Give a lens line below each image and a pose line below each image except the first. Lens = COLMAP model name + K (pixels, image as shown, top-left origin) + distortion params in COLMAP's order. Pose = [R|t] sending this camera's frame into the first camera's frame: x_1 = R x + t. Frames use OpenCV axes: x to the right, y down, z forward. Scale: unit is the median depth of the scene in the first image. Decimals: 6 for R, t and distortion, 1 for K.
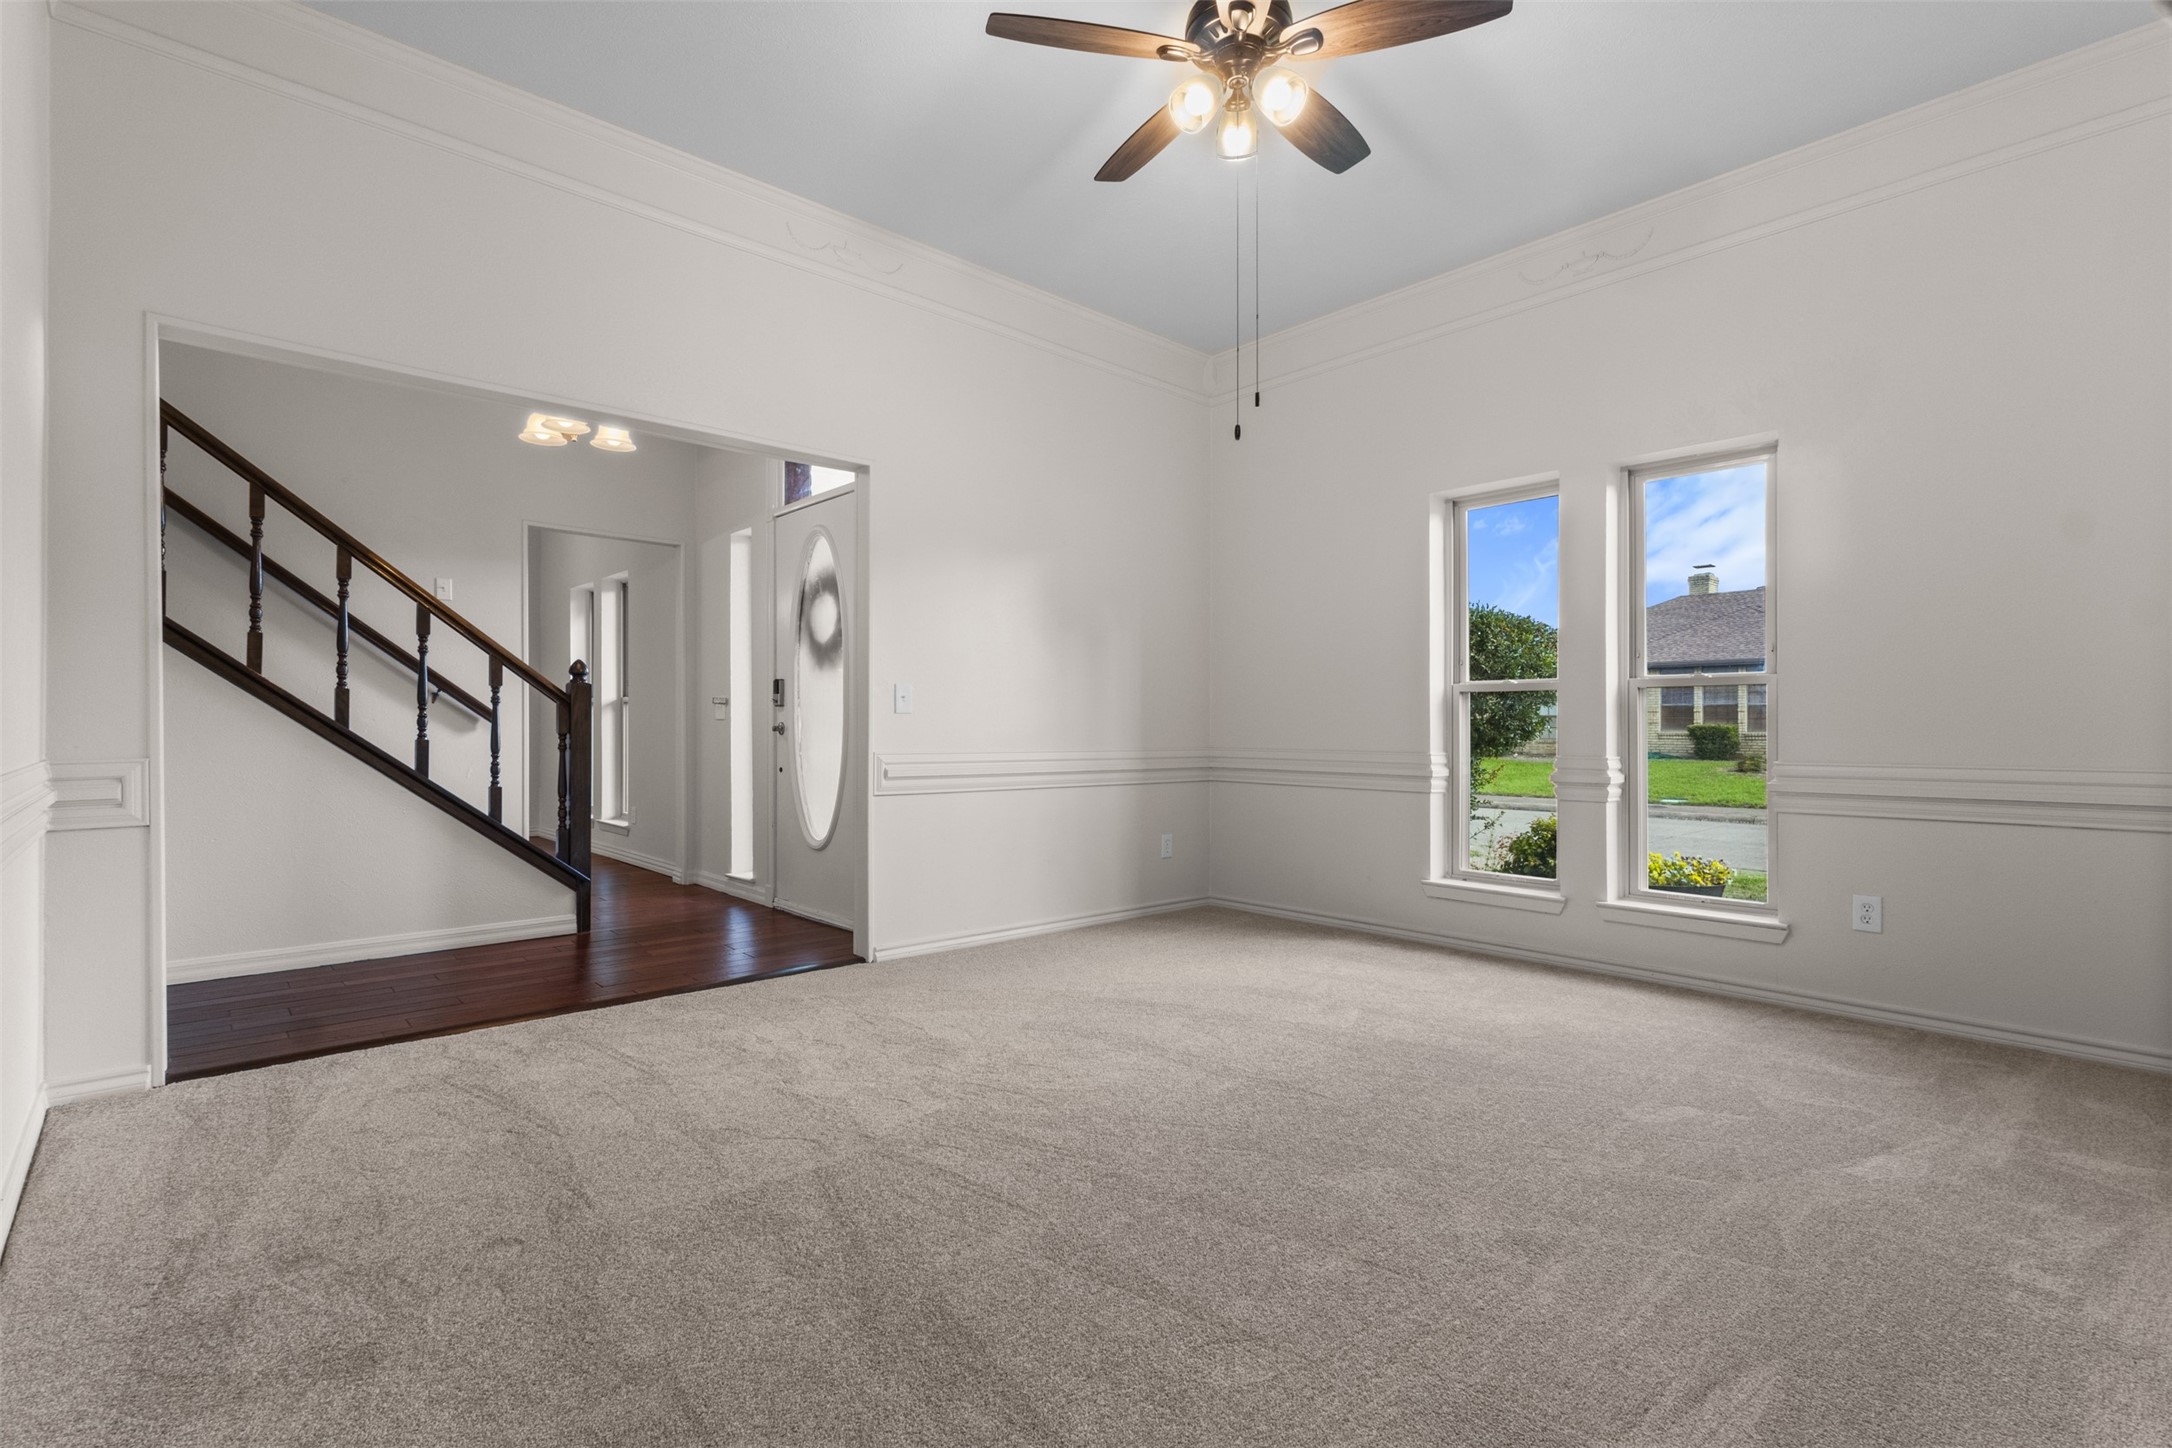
lens RADIAL K [[1002.5, 0, 1090.5], [0, 1002.5, 733.6], [0, 0, 1]] dist [-0.002676, 0.003779]
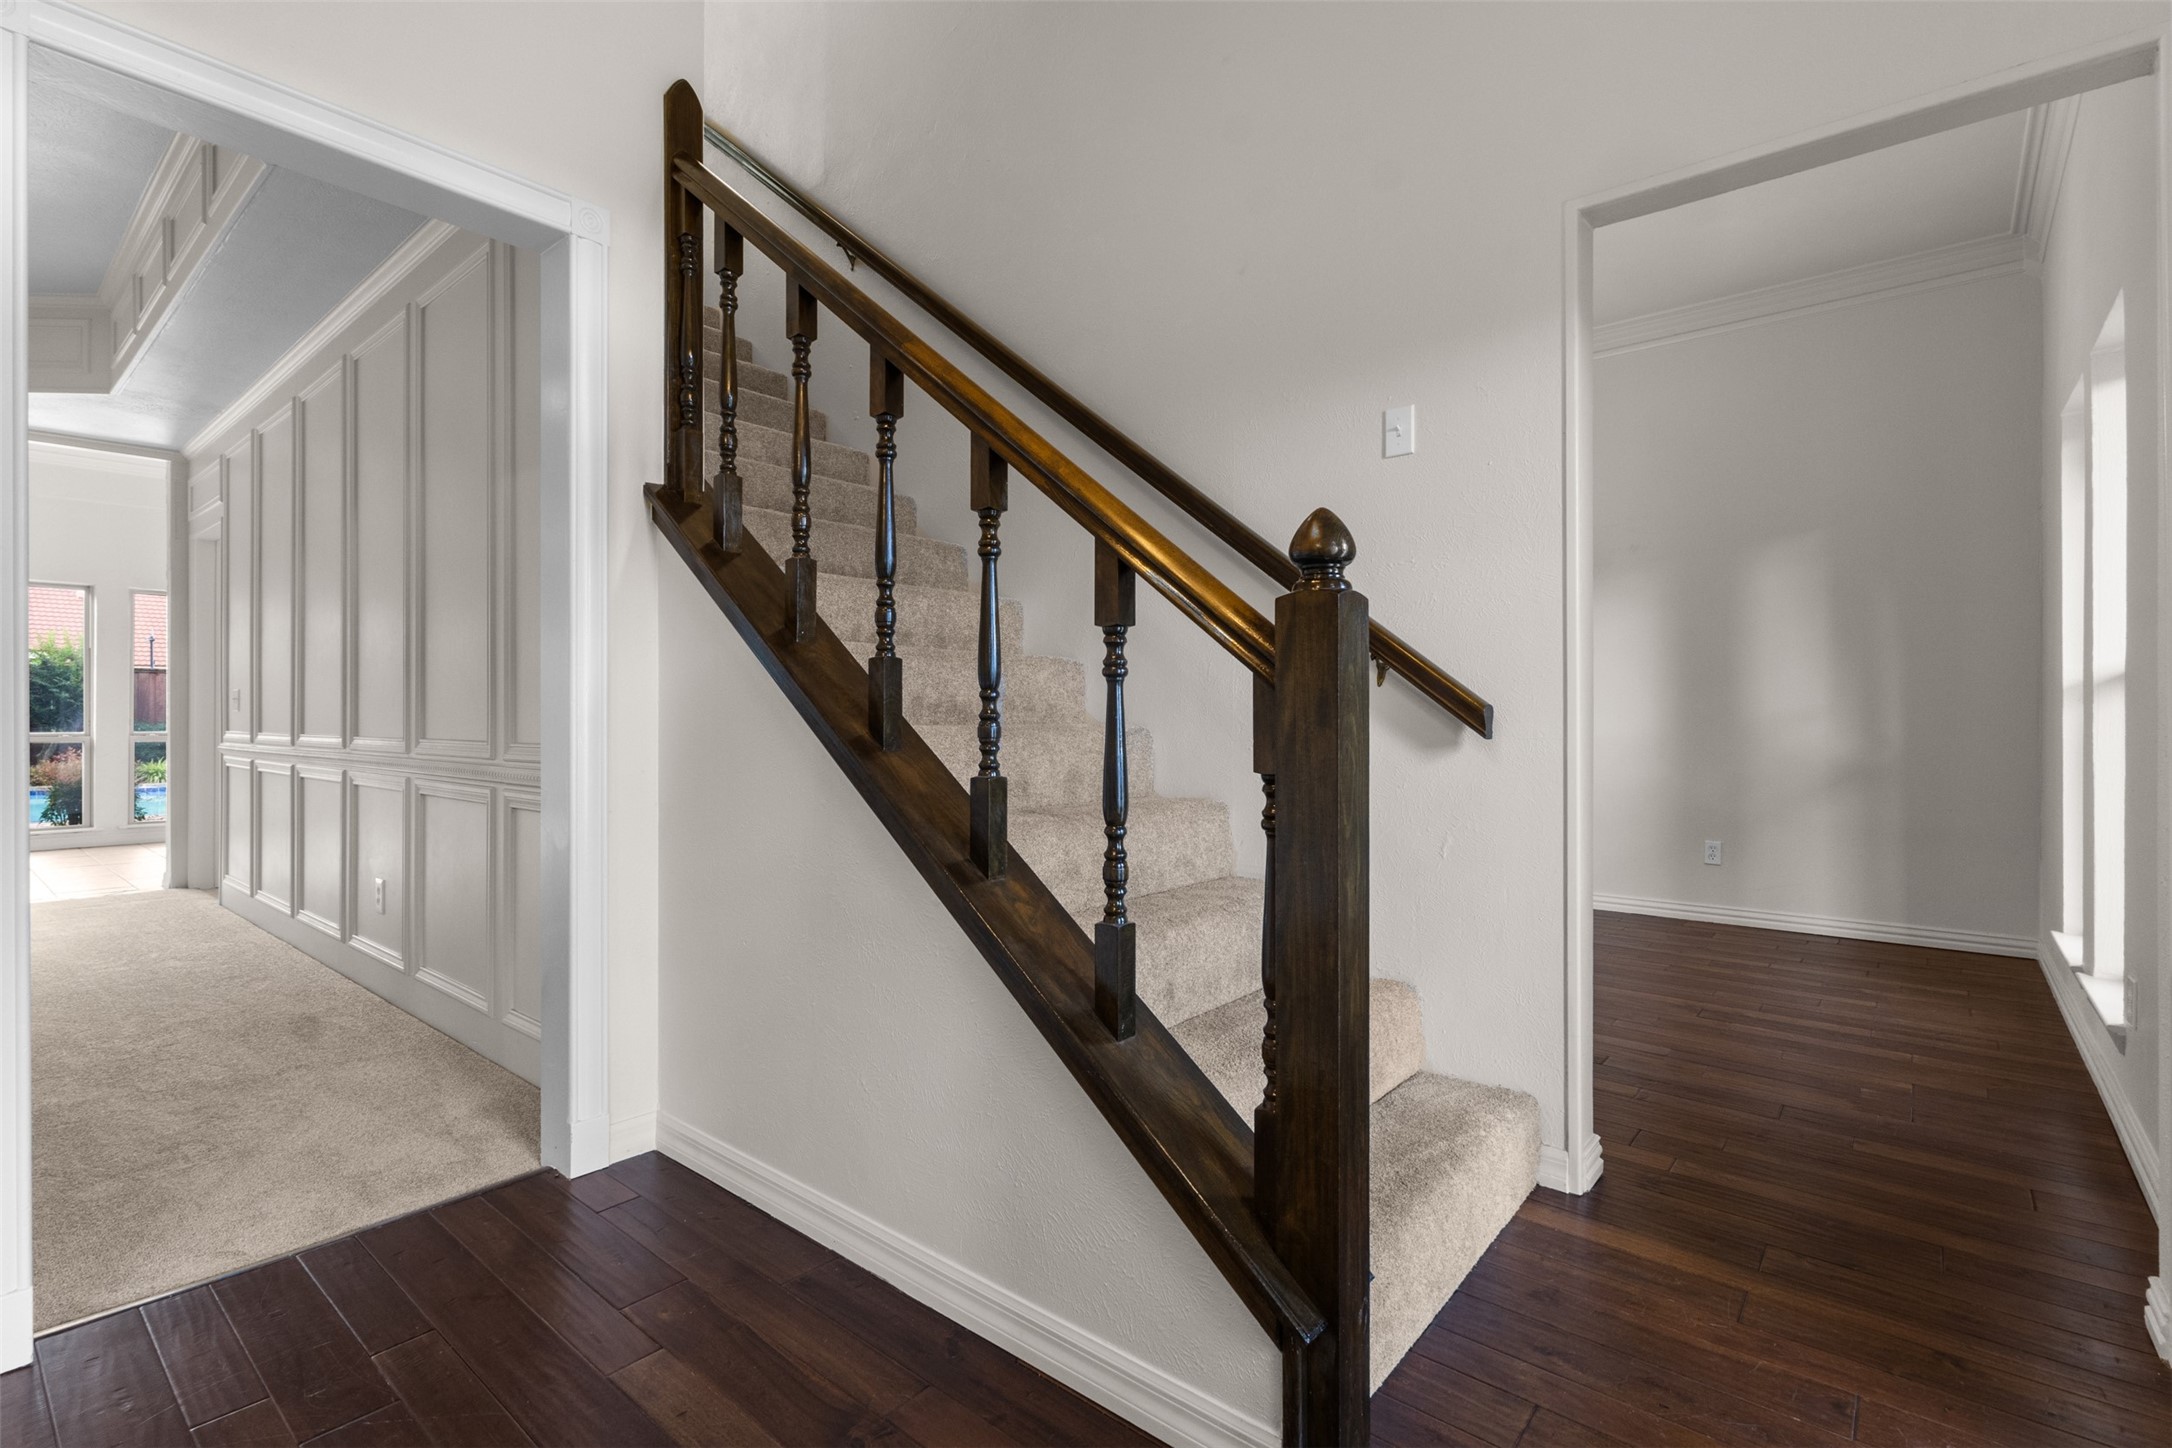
lens RADIAL K [[1002.5, 0, 1085.7], [0, 1002.5, 715.4], [0, 0, 1]] dist [-0.002676, 0.003779]
pose [[0.124538, -0.000852, -0.992214, -0.239405], [-0.009093, 0.999957, -0.002000, -0.016897], [0.992173, 0.009272, 0.124525, 0.915929]]
